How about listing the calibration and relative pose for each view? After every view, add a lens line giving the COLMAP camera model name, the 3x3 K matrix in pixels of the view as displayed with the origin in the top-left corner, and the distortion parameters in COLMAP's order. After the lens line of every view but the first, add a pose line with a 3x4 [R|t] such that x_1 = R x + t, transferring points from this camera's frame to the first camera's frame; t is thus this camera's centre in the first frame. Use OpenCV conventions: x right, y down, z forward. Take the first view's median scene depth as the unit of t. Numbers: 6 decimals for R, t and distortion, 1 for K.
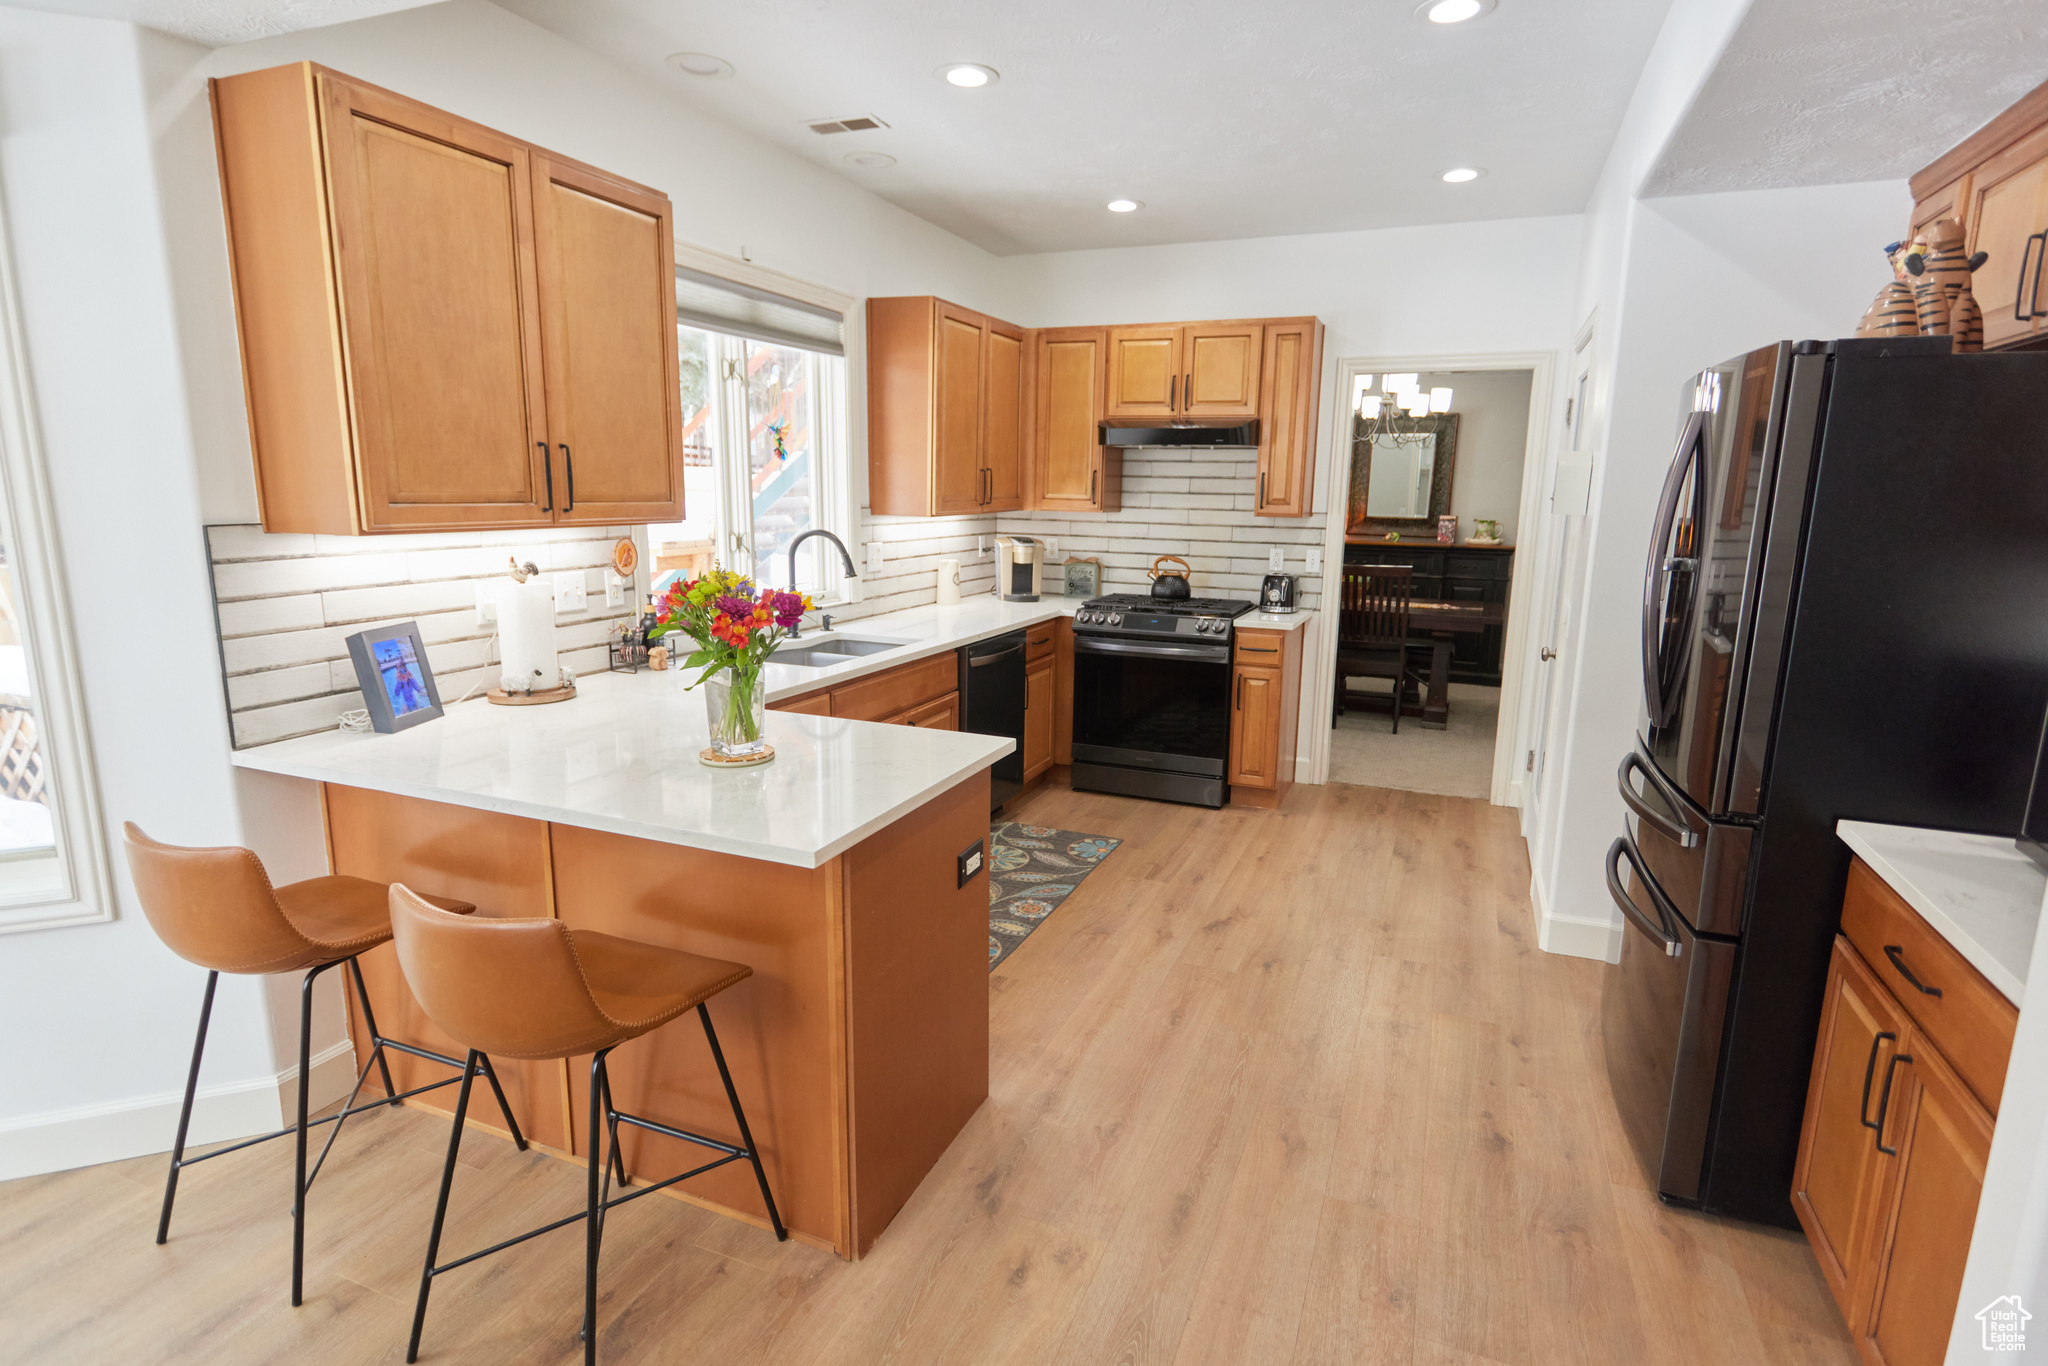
lens RADIAL K [[1064.3, 0, 1016.9], [0, 1064.3, 699.8], [0, 0, 1]] dist [0.043168, 0.001080]
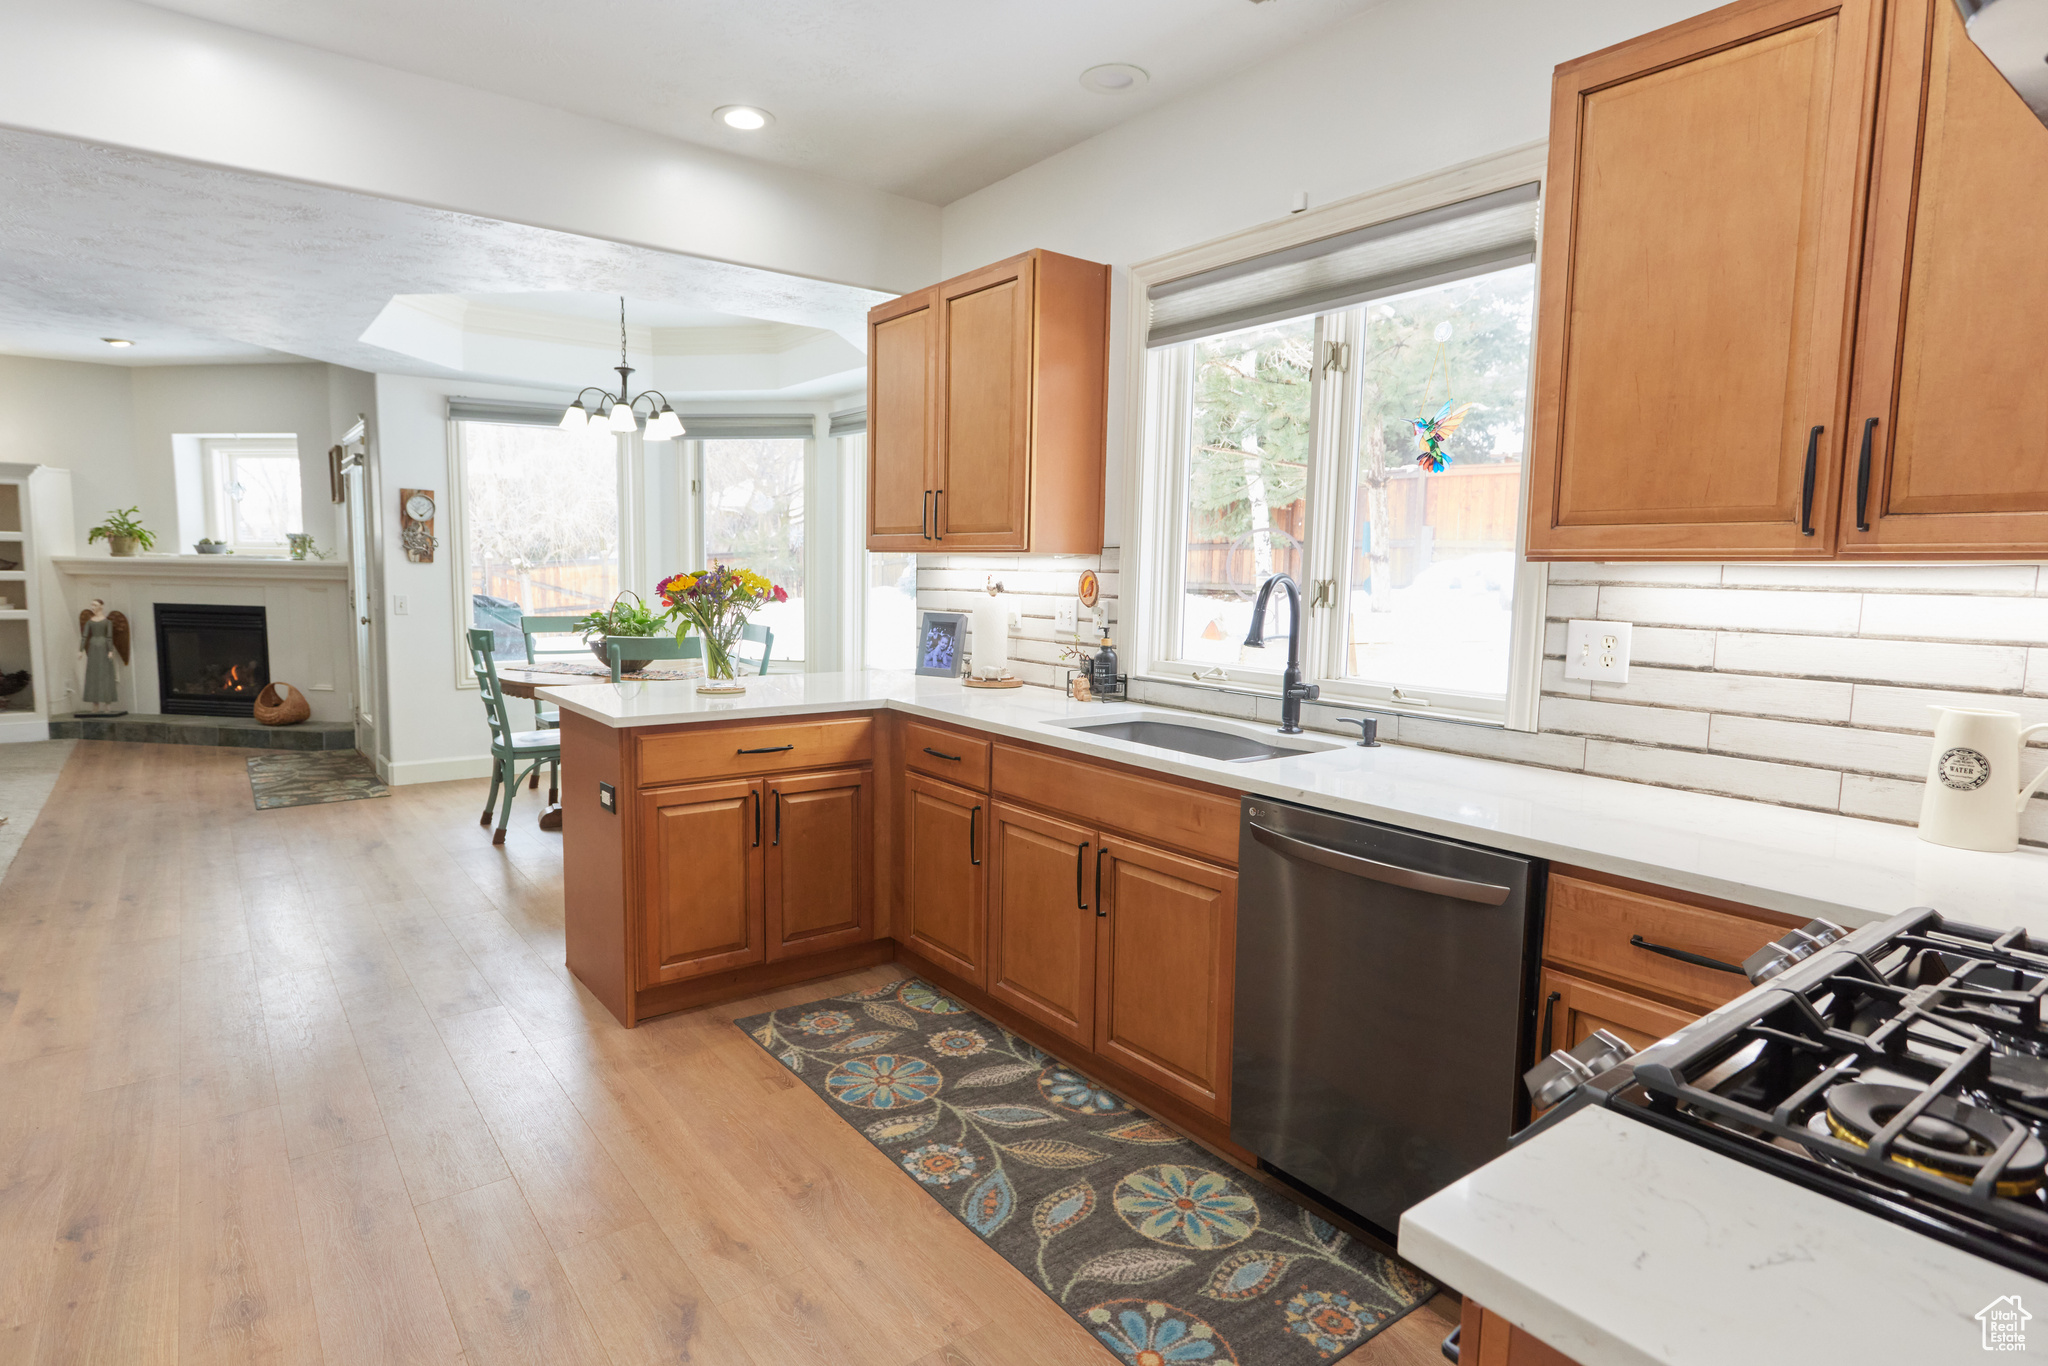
lens RADIAL K [[1064.3, 0, 968.4], [0, 1064.3, 671.6], [0, 0, 1]] dist [0.043168, 0.001080]
pose [[-0.514960, 0.082998, -0.853187, 0.504811], [-0.180827, 0.962387, 0.202764, -0.207891], [0.837925, 0.258694, -0.480582, 1.207936]]
